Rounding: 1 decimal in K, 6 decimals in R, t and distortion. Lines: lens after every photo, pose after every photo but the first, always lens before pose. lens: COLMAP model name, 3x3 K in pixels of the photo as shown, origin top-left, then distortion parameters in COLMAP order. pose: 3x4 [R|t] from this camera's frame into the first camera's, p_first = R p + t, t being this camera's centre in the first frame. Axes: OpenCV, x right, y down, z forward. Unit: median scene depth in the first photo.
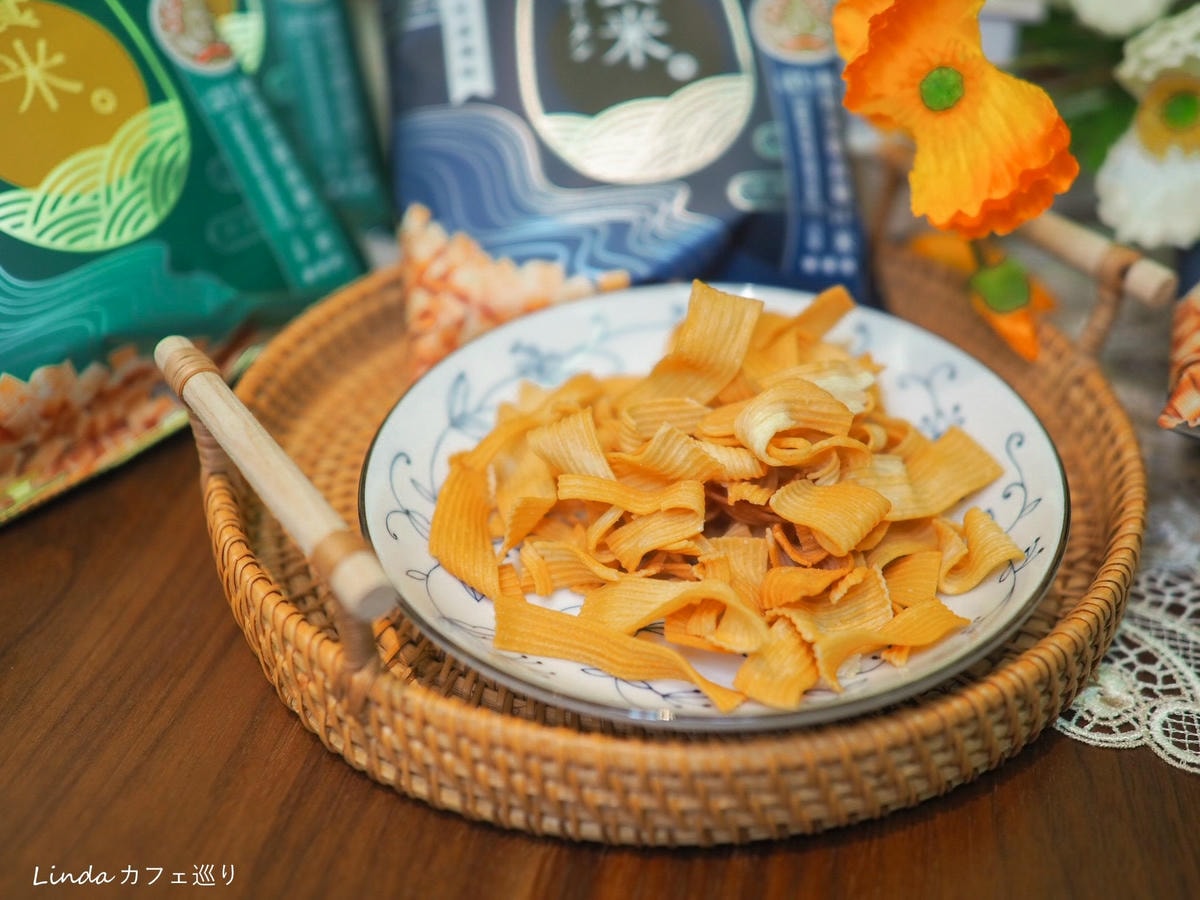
lens RADIAL K [[1159.0, 0, 591.1], [0, 1159.0, 451.6], [0, 0, 1]] dist [-0.005637, 0.001595]
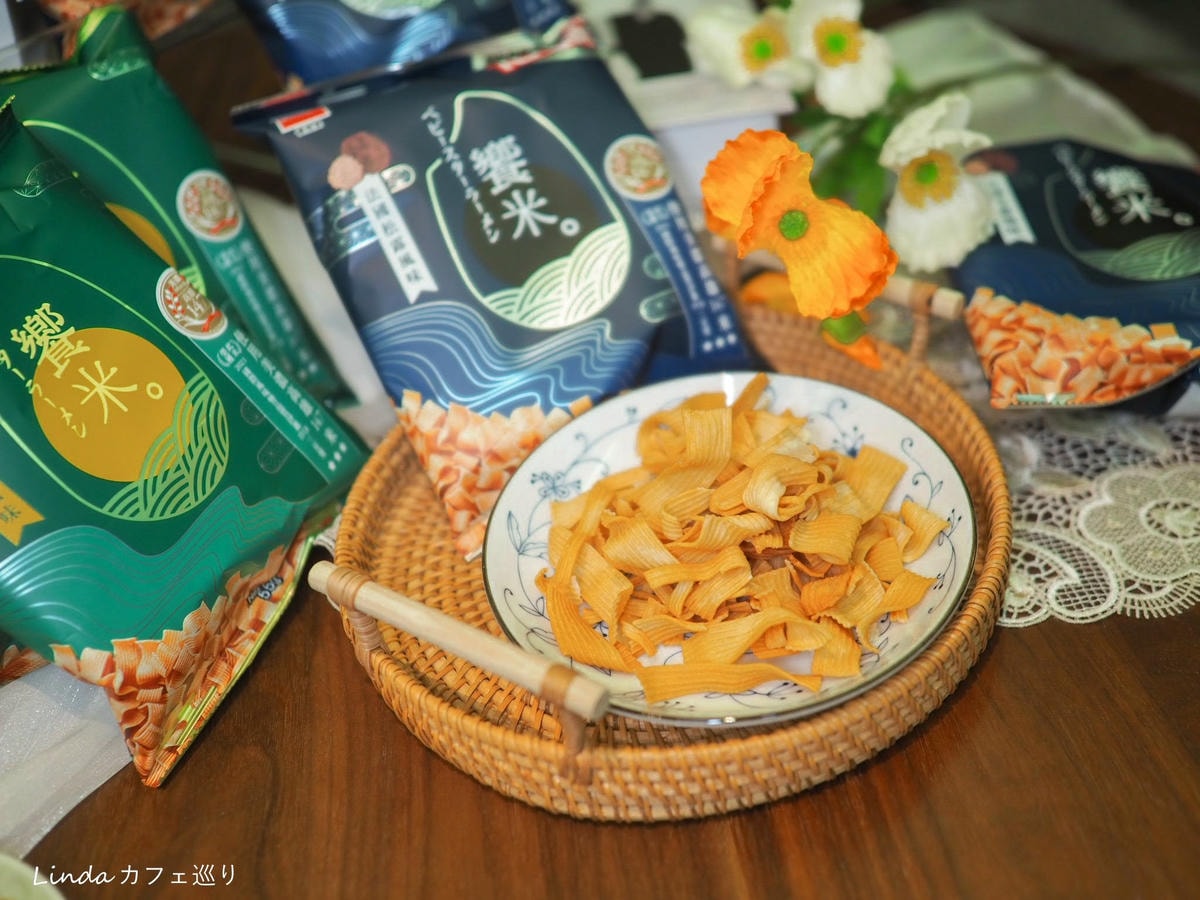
lens RADIAL K [[1180.8, 0, 564.0], [0, 1180.8, 448.0], [0, 0, 1]] dist [-0.013314, 0.026124]
pose [[0.931719, -0.304502, 0.197936, -0.339862], [0.299094, 0.952494, 0.057422, -0.224858], [-0.206018, 0.005700, 0.978532, -0.370758]]
